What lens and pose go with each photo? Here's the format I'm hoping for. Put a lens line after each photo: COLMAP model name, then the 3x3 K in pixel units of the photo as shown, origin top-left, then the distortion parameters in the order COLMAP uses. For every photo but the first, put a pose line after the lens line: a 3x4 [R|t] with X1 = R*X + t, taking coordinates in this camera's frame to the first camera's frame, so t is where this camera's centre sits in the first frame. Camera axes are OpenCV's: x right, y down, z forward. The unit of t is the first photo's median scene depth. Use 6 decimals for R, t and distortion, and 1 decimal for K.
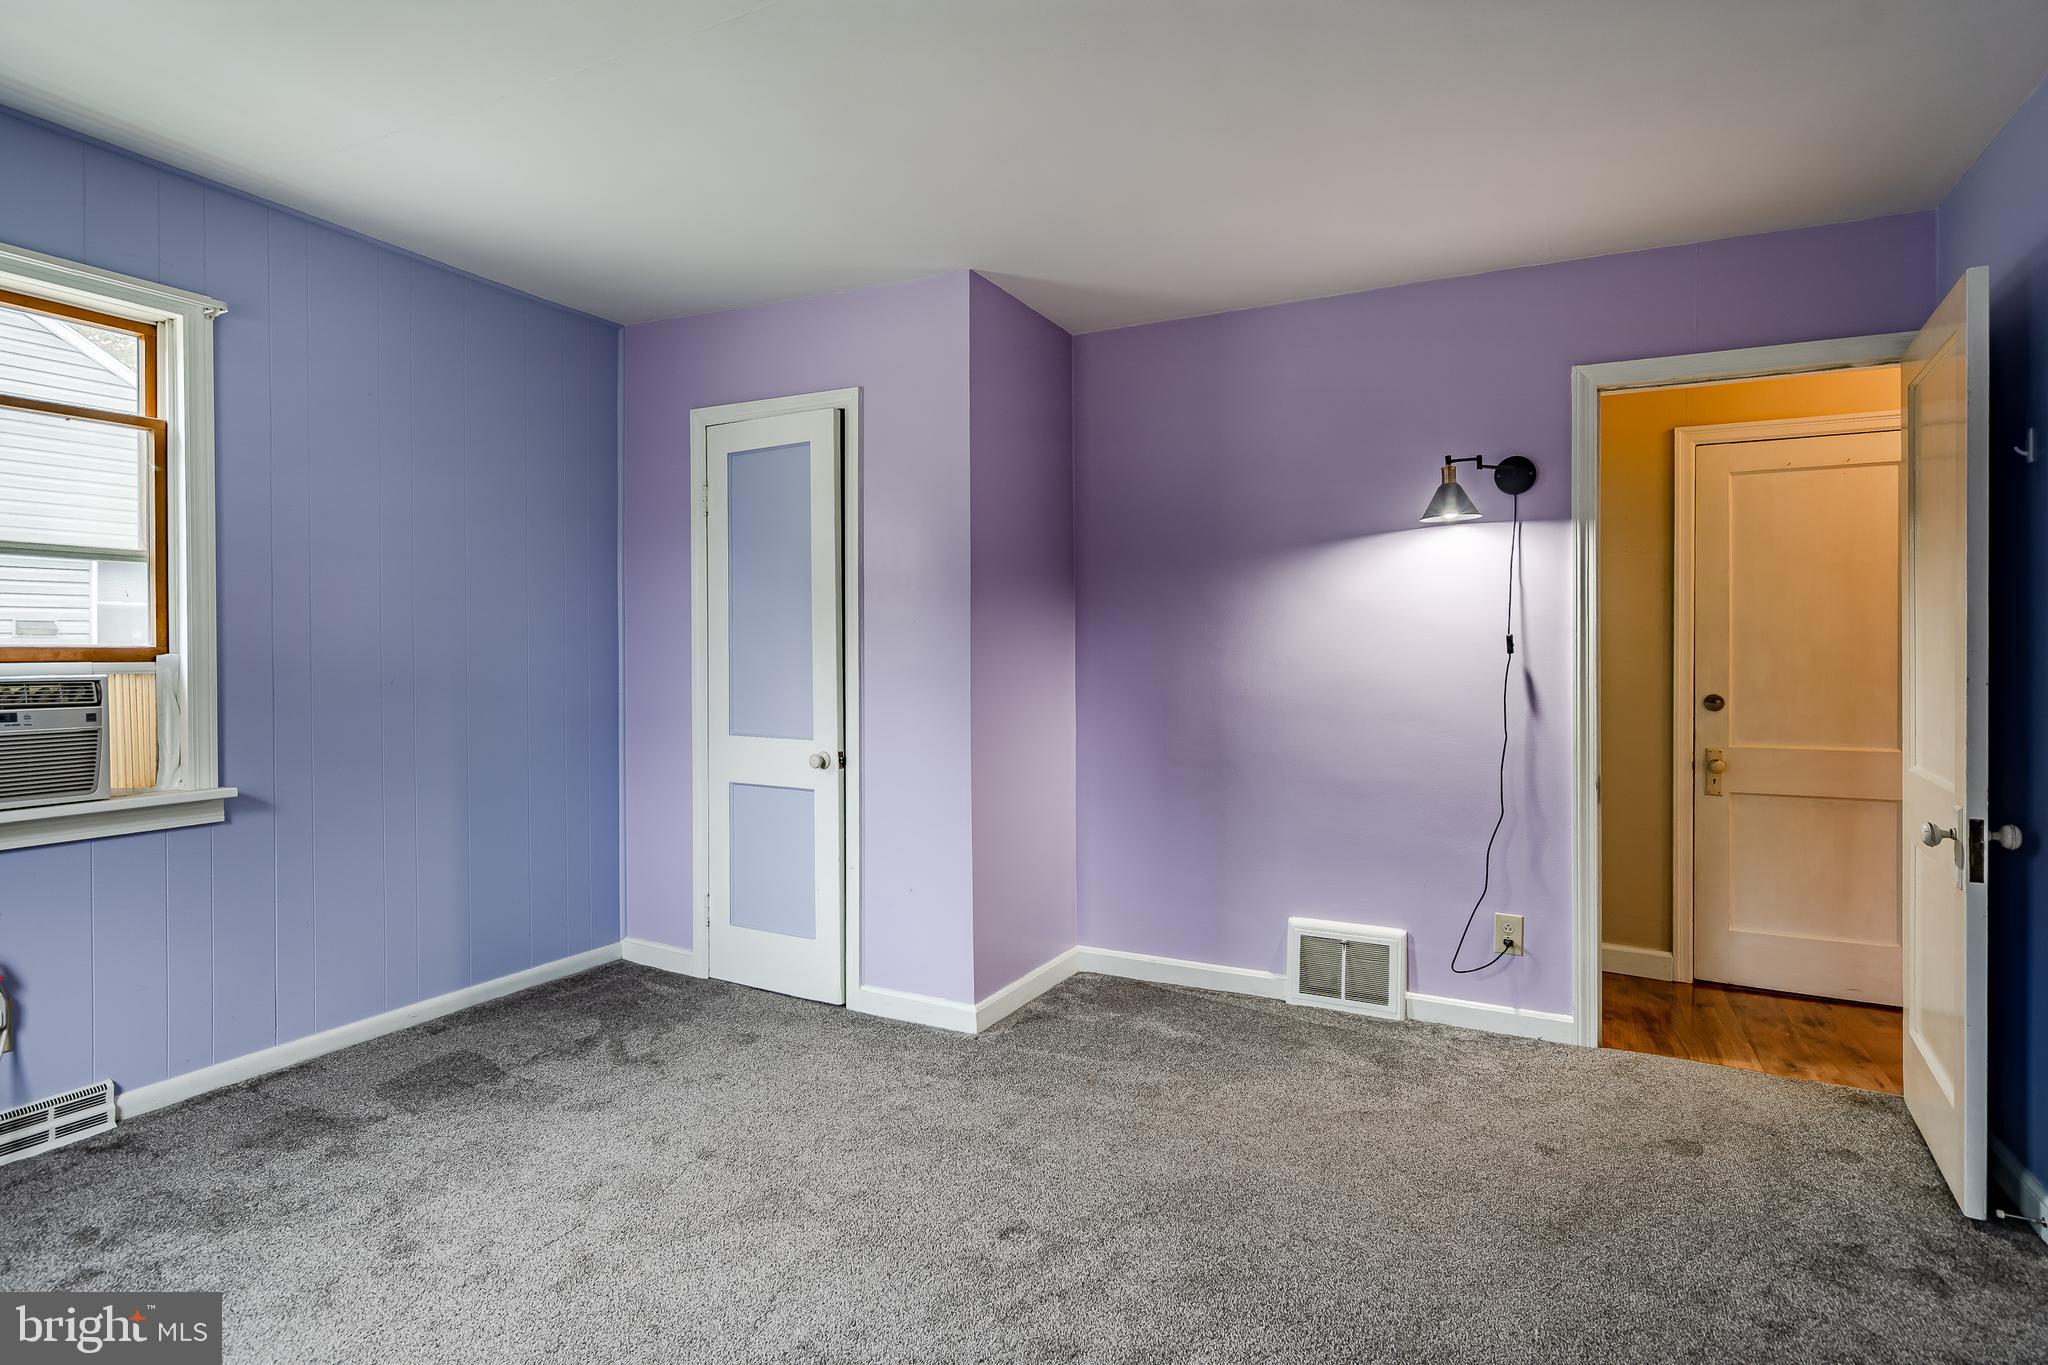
lens RADIAL K [[1041.4, 0, 1027.4], [0, 1041.4, 671.2], [0, 0, 1]] dist [-0.000492, 0.002230]
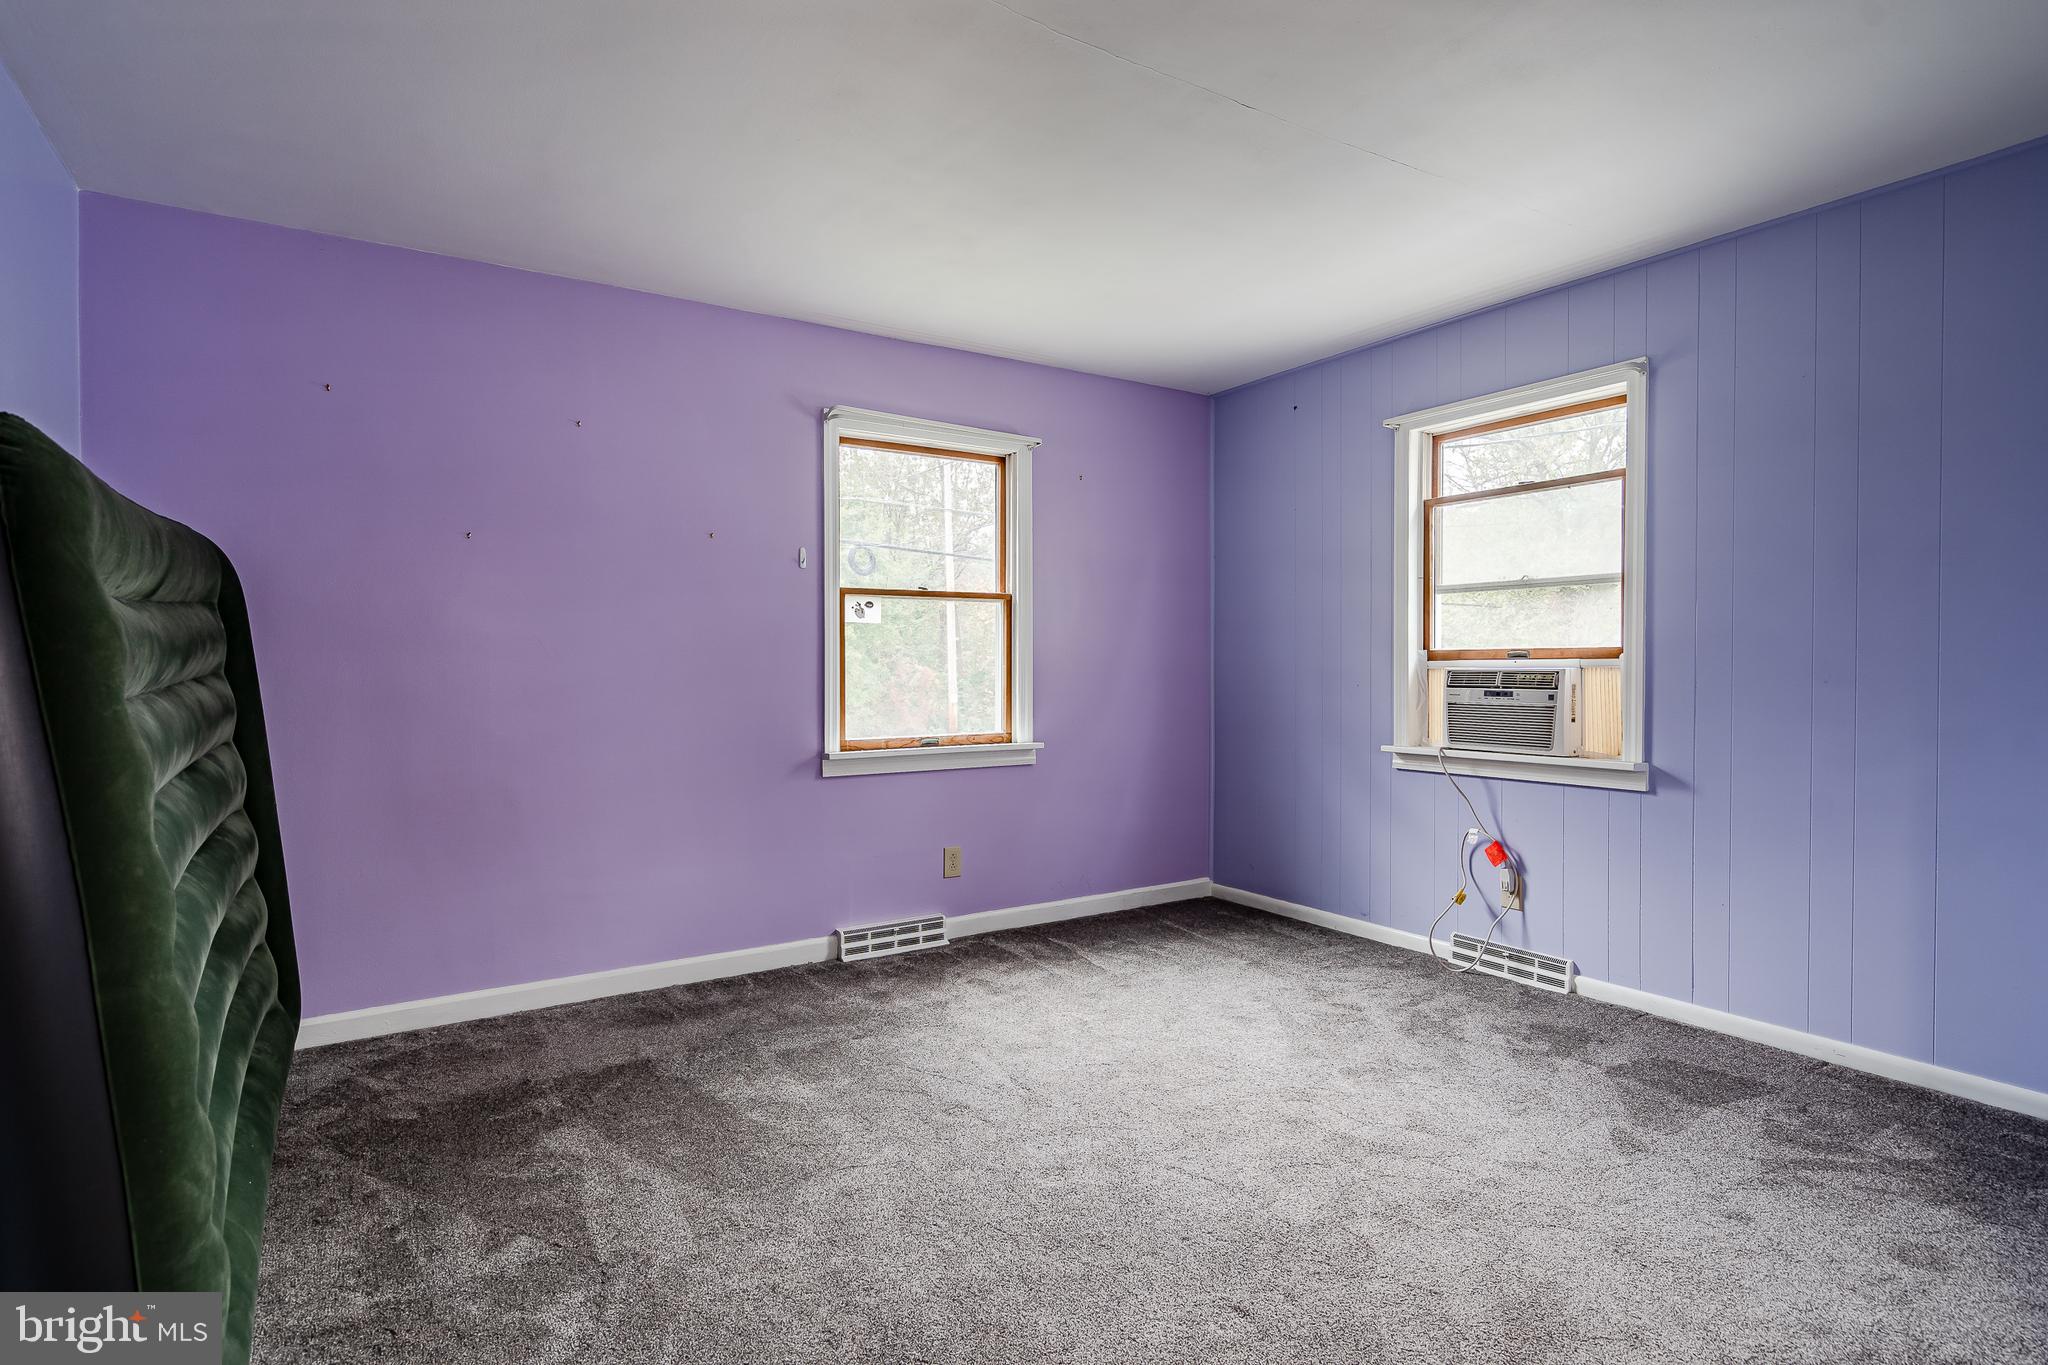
lens RADIAL K [[1041.4, 0, 1024.8], [0, 1041.4, 669.7], [0, 0, 1]] dist [-0.000492, 0.002230]
pose [[-0.494920, 0.006629, -0.868913, 0.682244], [-0.014062, 0.999779, 0.015636, -0.005593], [0.868825, 0.019958, -0.494717, 1.052421]]
